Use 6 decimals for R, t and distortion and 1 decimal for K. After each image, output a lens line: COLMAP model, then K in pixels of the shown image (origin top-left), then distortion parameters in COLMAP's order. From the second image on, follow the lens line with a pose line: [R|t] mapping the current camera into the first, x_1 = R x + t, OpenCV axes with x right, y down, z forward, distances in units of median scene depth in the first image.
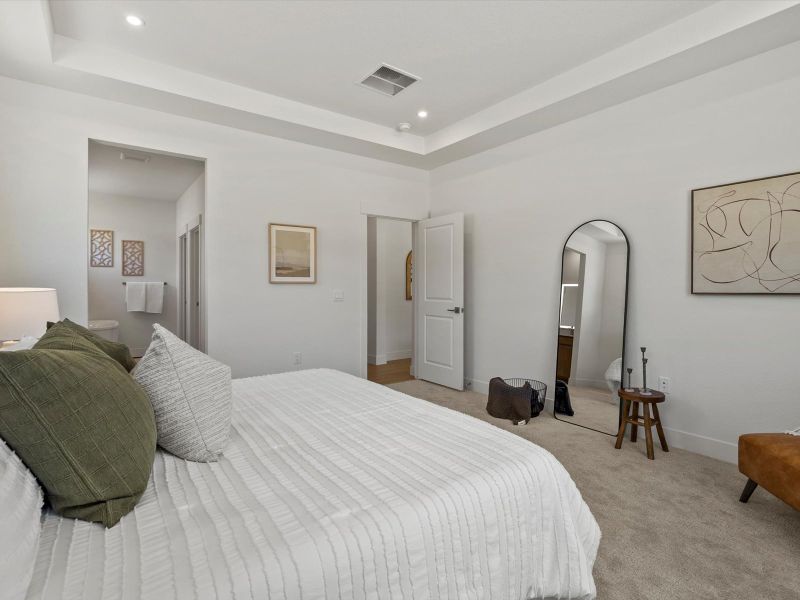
lens RADIAL K [[412.1, 0, 398.3], [0, 412.1, 292.3], [0, 0, 1]] dist [0.000672, 0.000124]
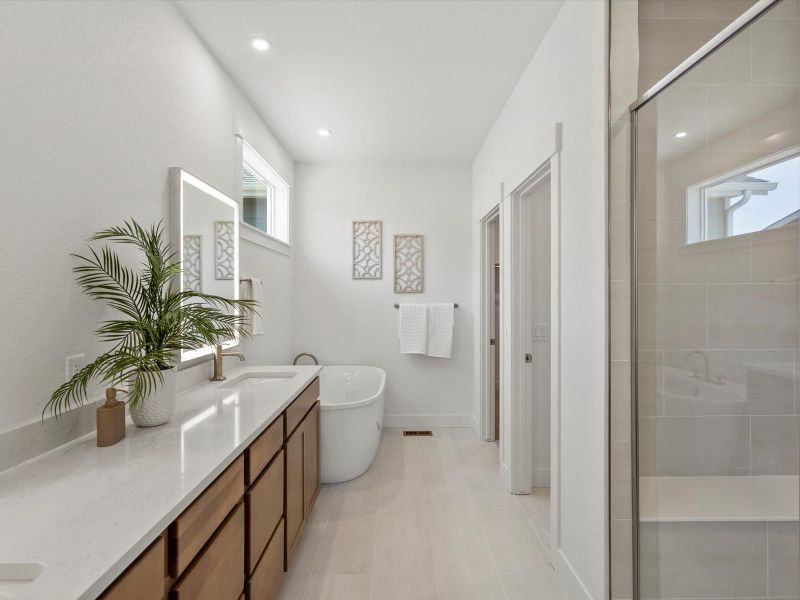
lens RADIAL K [[412.1, 0, 400.1], [0, 412.1, 298.2], [0, 0, 1]] dist [0.000672, 0.000124]
pose [[0.815699, -0.001314, -0.578476, -0.309866], [-0.004345, 0.999955, -0.008399, -0.027904], [0.578461, 0.009364, 0.815656, 0.508294]]
